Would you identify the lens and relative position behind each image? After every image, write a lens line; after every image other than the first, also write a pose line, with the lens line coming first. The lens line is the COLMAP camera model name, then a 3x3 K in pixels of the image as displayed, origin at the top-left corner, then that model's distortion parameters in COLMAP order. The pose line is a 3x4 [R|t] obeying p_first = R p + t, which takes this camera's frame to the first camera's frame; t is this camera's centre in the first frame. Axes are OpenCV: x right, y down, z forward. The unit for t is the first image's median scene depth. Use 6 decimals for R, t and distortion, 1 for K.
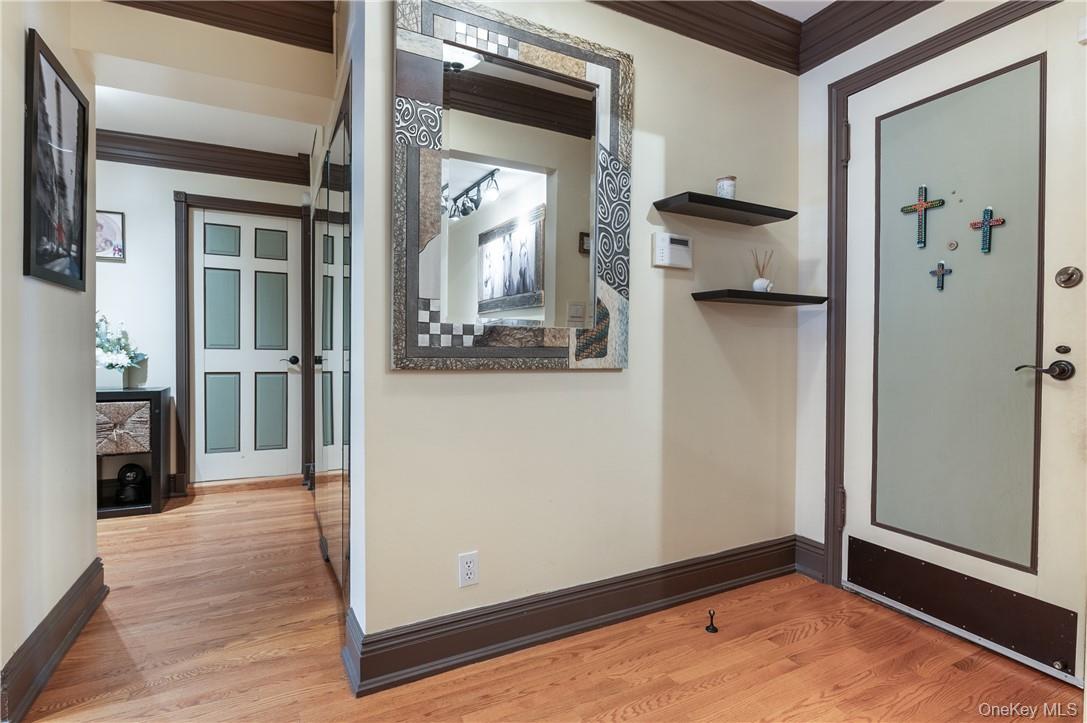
lens RADIAL K [[549.7, 0, 552.5], [0, 549.7, 359.6], [0, 0, 1]] dist [-0.001319, 0.001041]
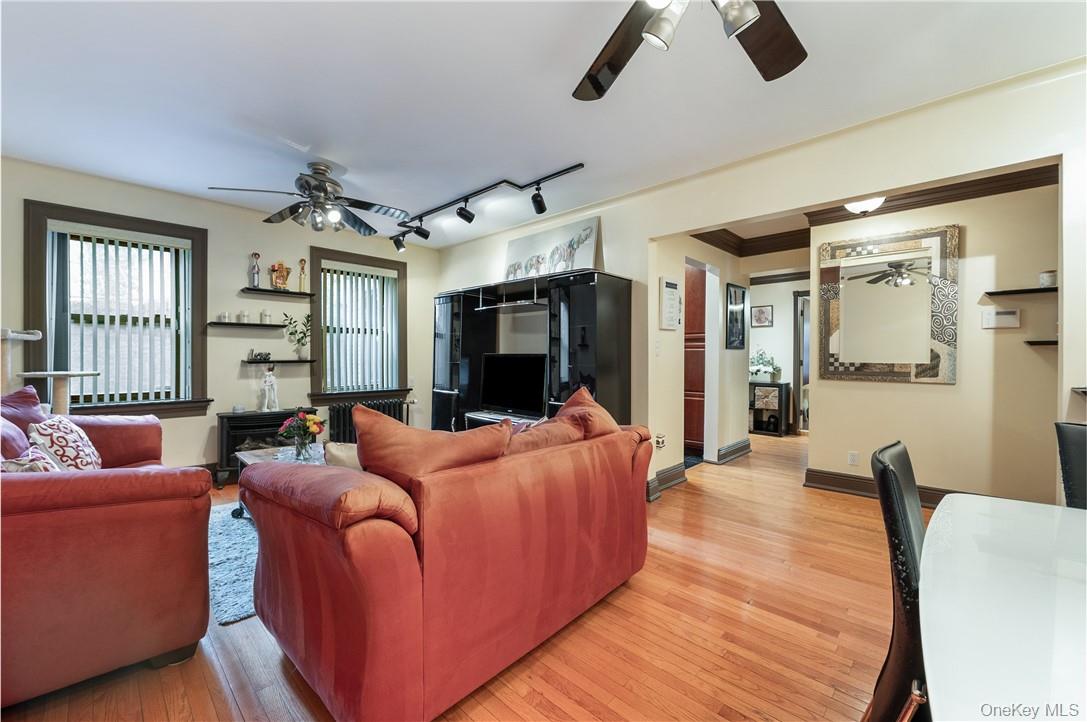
lens RADIAL K [[443.2, 0, 545.5], [0, 443.2, 359.8], [0, 0, 1]] dist [-0.001838, 0.000084]
pose [[0.339235, 0.004220, -0.940692, 1.143408], [-0.011907, 0.999929, 0.000192, -0.051987], [0.940626, 0.011136, 0.339261, -0.922623]]
